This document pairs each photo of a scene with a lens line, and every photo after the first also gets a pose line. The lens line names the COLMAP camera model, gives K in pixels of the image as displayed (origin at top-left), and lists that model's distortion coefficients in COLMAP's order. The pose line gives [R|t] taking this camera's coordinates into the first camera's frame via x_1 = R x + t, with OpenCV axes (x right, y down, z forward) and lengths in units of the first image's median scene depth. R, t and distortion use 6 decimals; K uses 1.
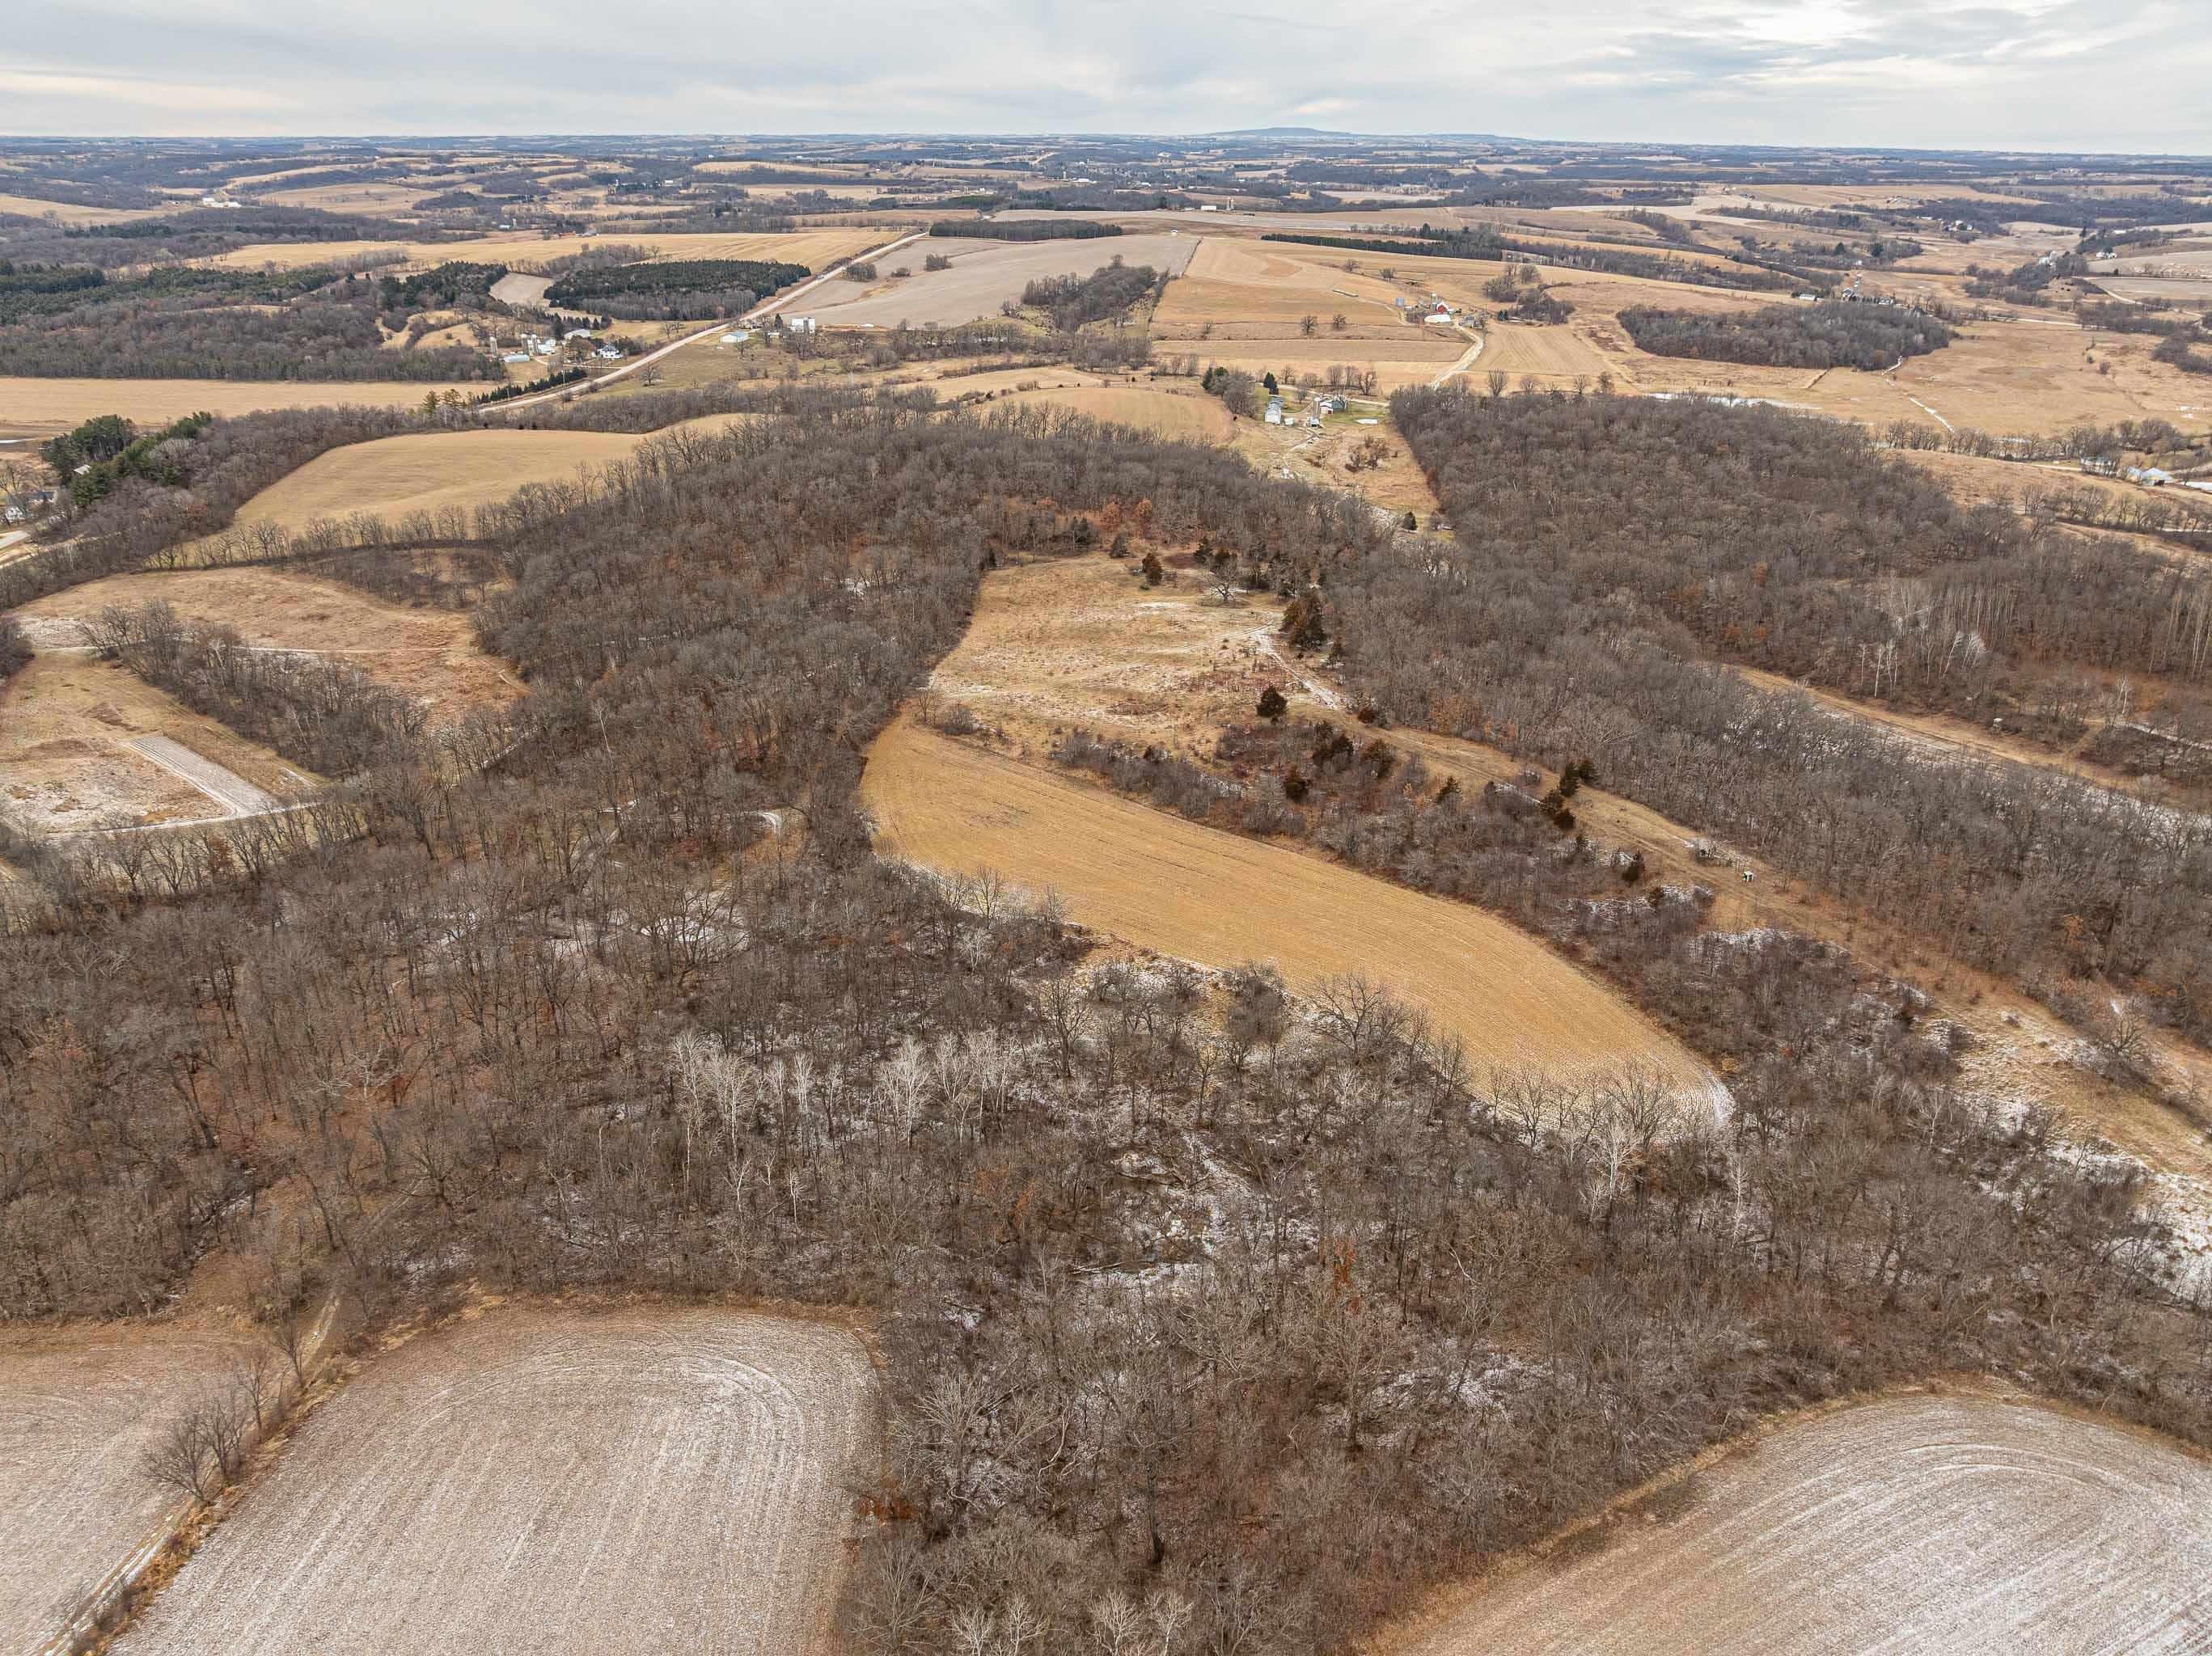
lens RADIAL K [[1558.5, 0, 1106.0], [0, 1558.5, 828.0], [0, 0, 1]] dist [-0.046843, 0.008581]
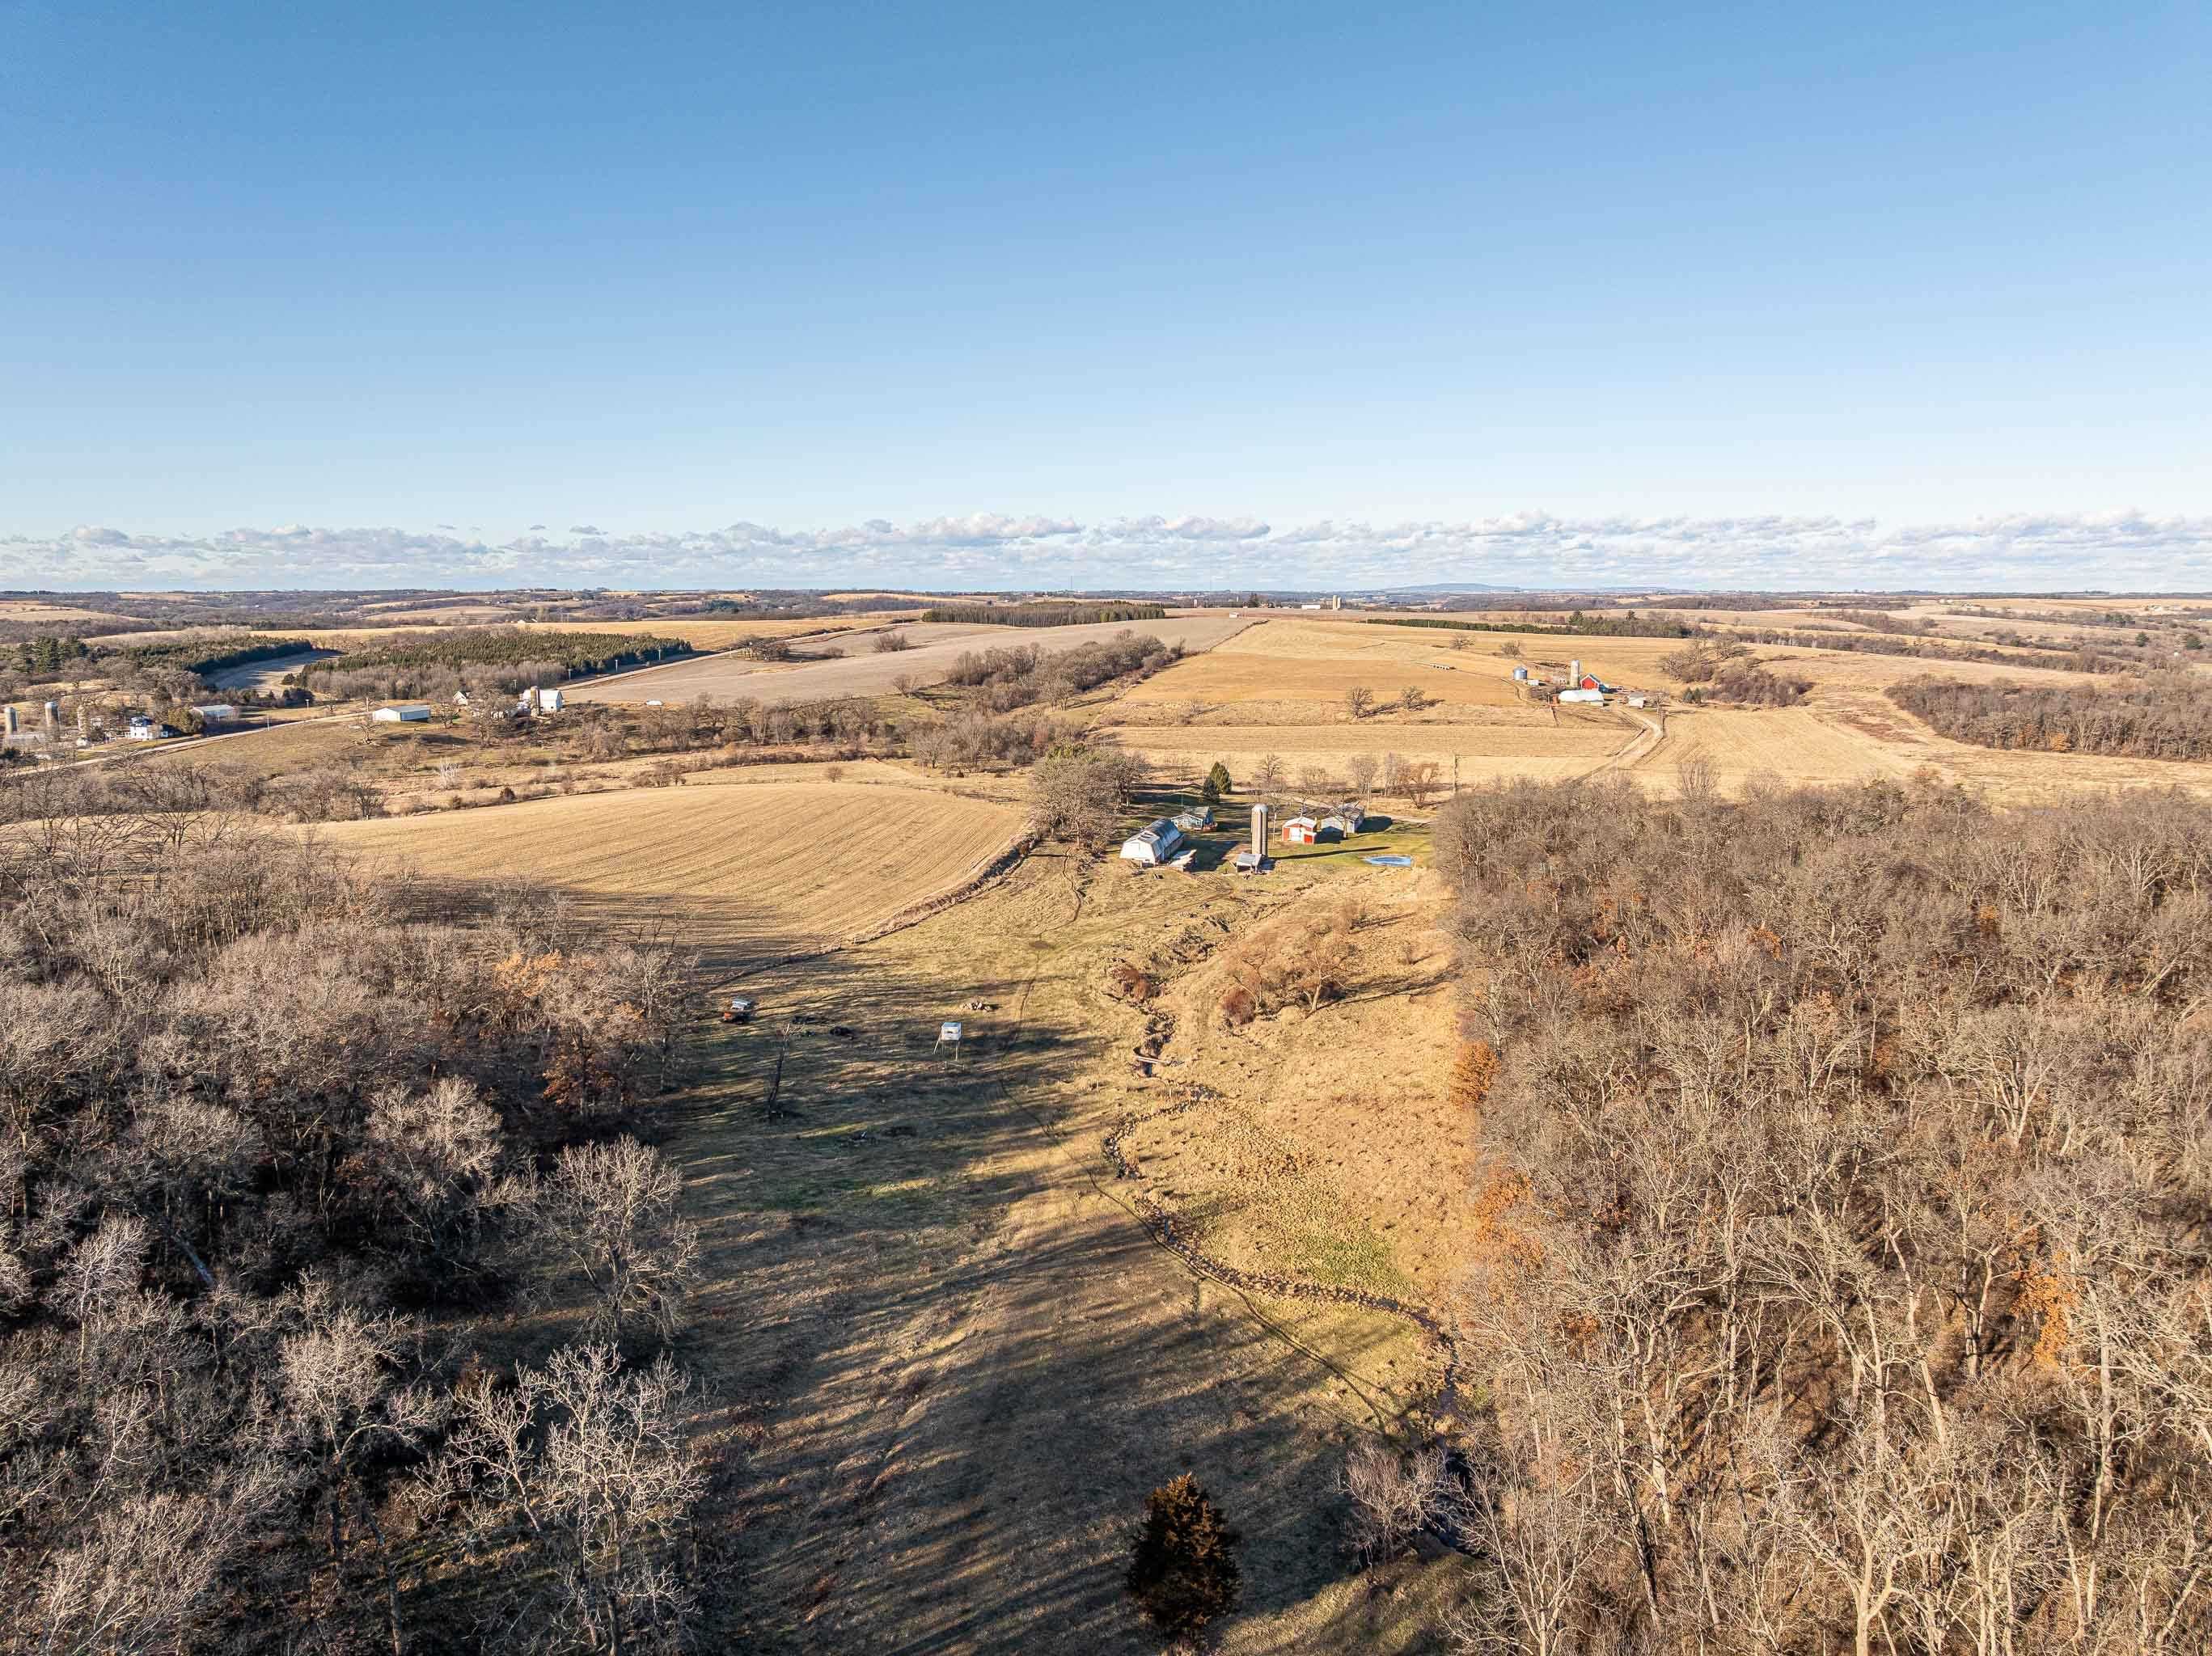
lens RADIAL K [[1558.5, 0, 1106.0], [0, 1558.5, 828.0], [0, 0, 1]] dist [-0.046843, 0.008581]
pose [[0.993233, 0.011071, -0.115606, 0.242762], [-0.042045, 0.962197, -0.269090, -0.263903], [0.108256, 0.272130, 0.956152, 1.005649]]
